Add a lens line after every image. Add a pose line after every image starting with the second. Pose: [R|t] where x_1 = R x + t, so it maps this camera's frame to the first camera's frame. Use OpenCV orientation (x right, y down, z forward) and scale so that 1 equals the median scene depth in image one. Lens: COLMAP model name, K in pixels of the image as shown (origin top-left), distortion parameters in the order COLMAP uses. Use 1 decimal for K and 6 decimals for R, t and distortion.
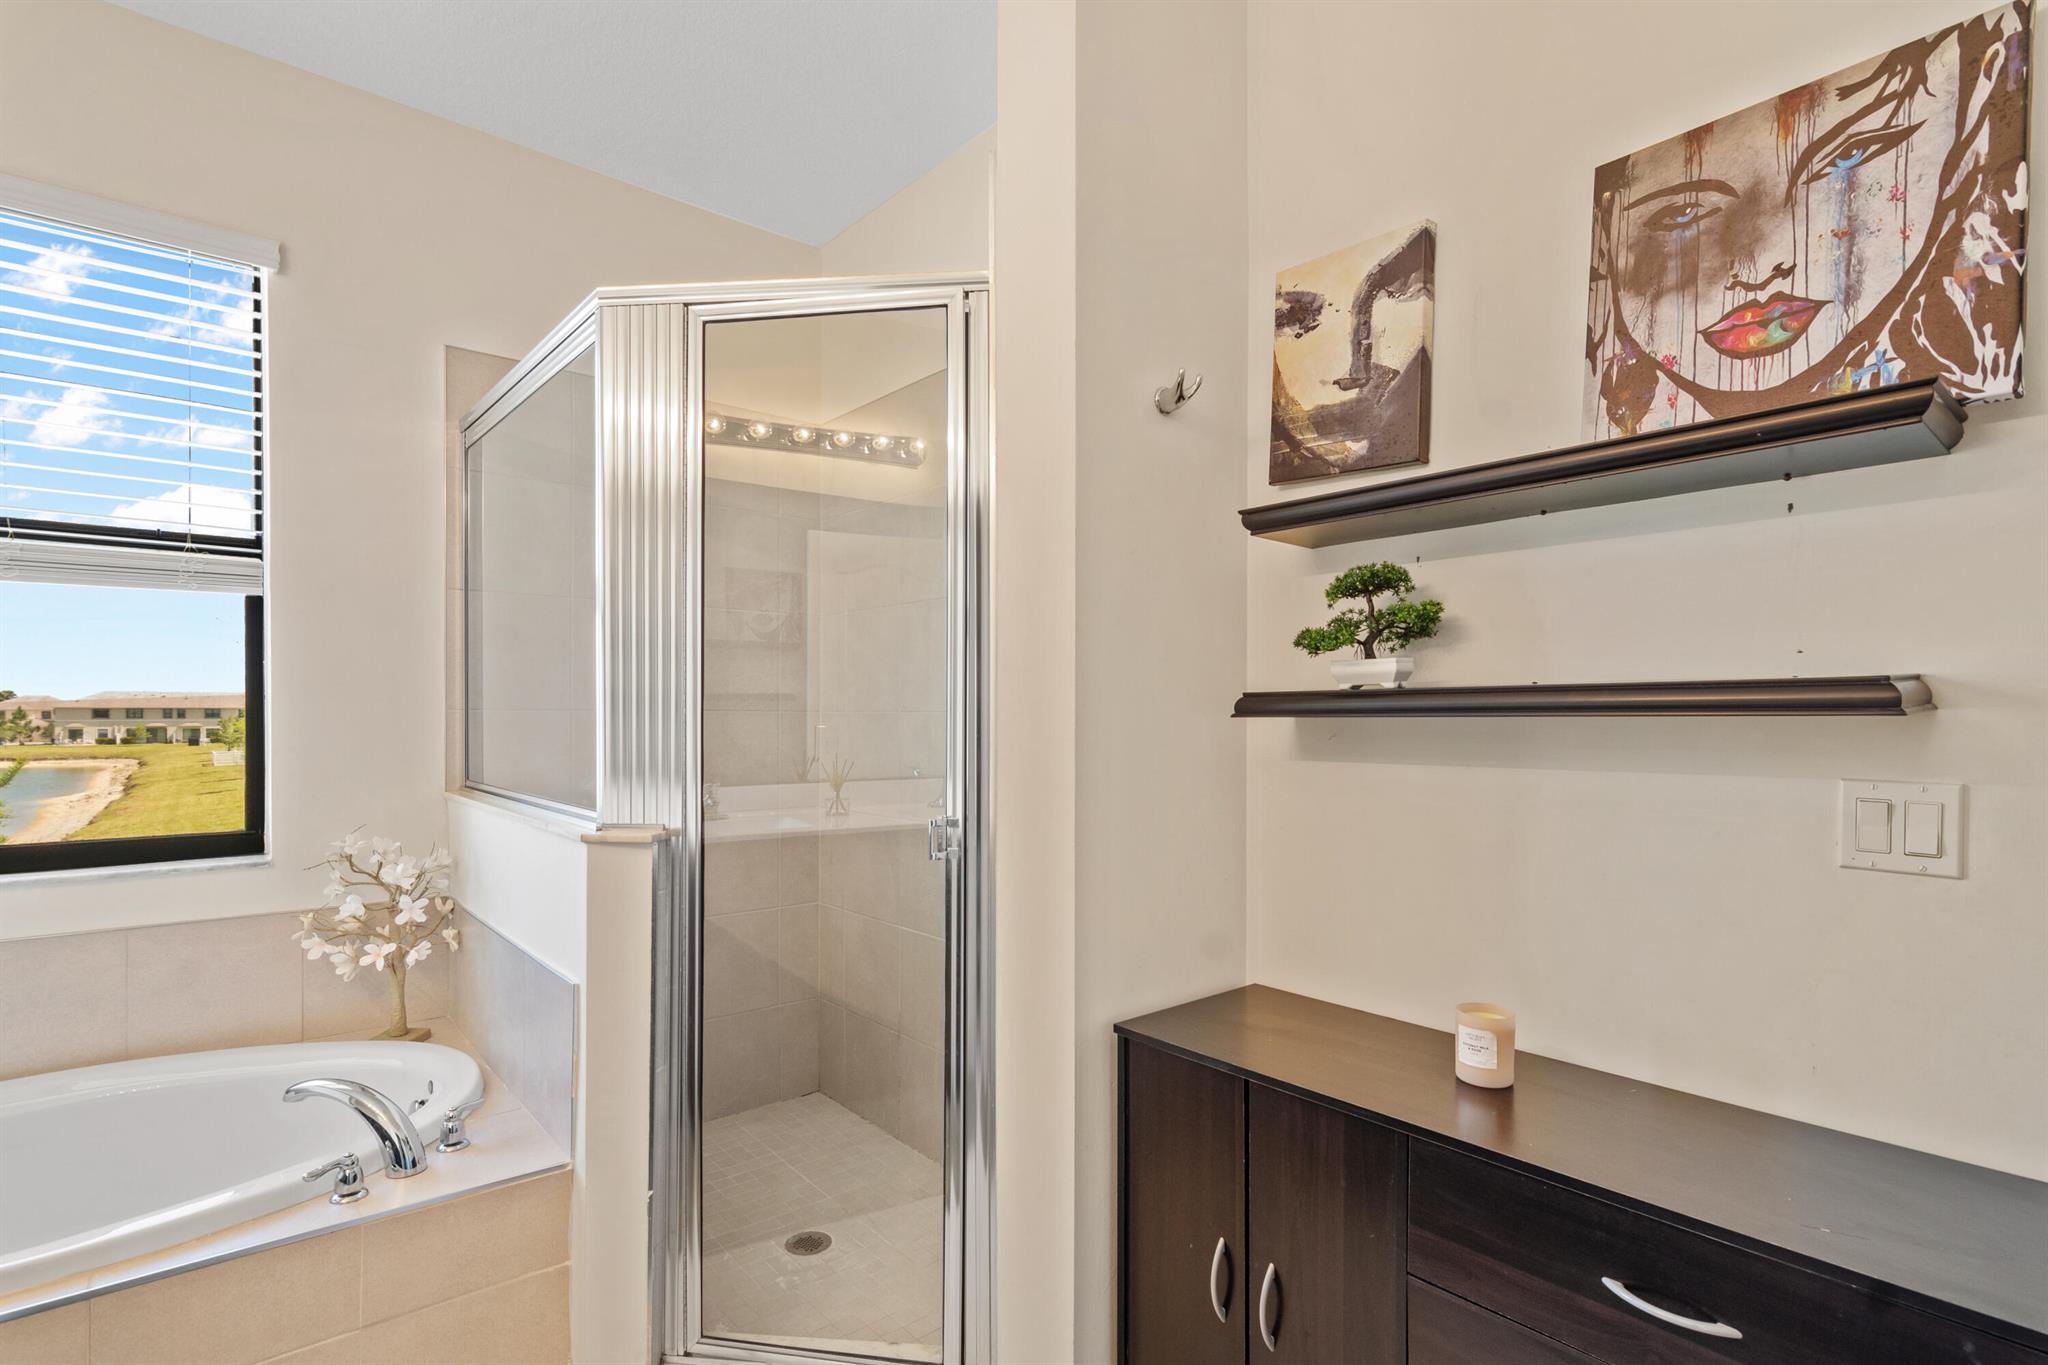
lens RADIAL K [[994.3, 0, 1017.9], [0, 994.3, 721.7], [0, 0, 1]] dist [0.000494, -0.000368]
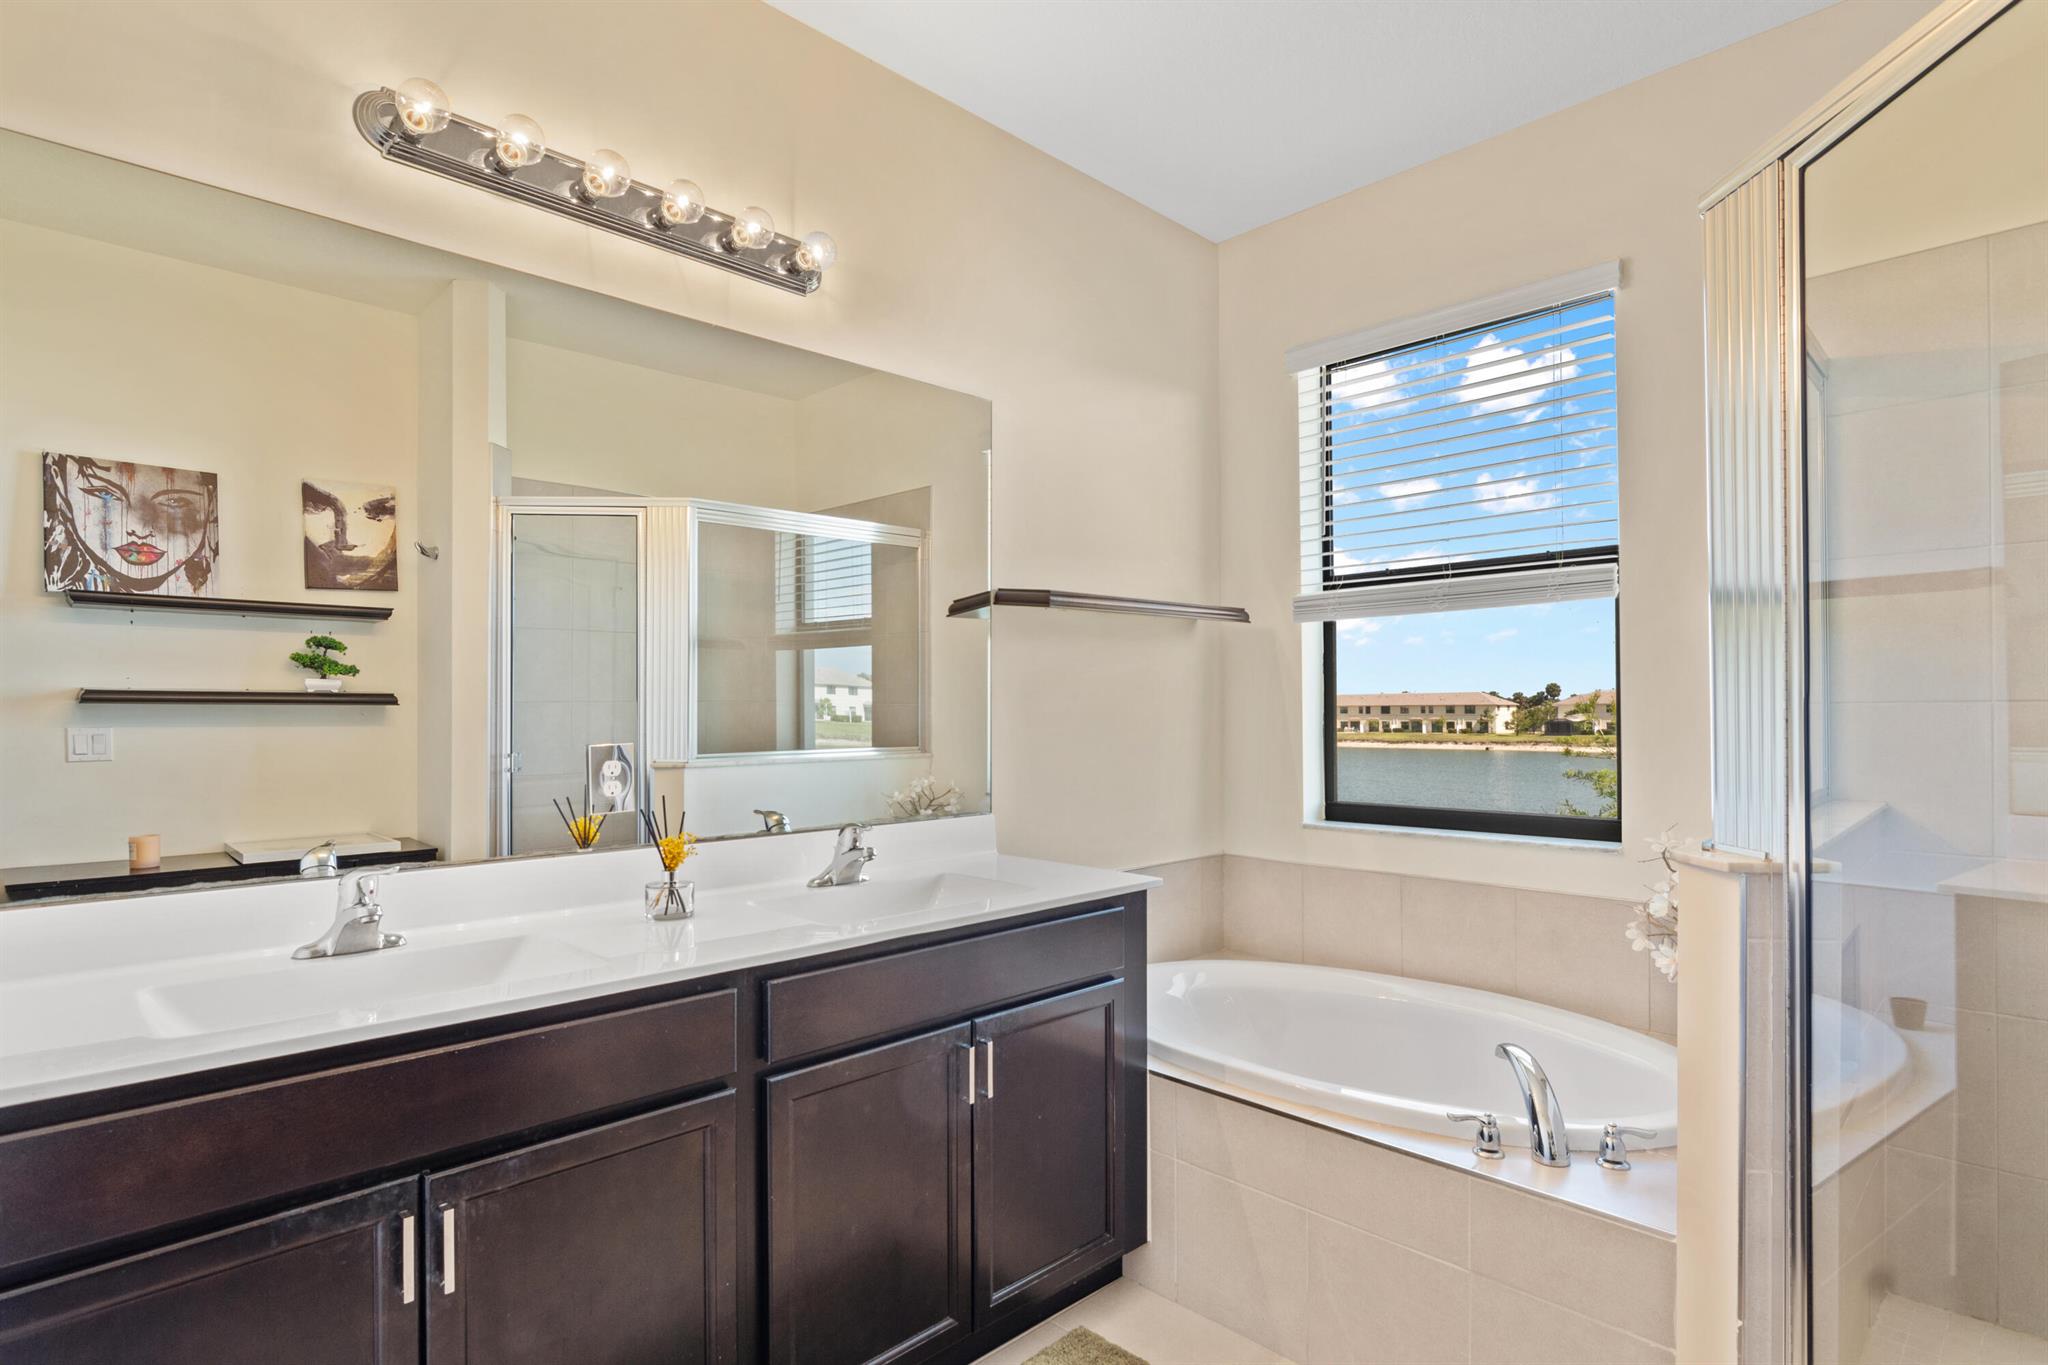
lens RADIAL K [[1042.6, 0, 1014.8], [0, 1042.6, 708.4], [0, 0, 1]] dist [-0.000122, -0.000271]
pose [[0.072123, -0.004160, -0.997387, 0.397055], [-0.005189, 0.999976, -0.004546, -0.001031], [0.997382, 0.005503, 0.072099, 0.372183]]
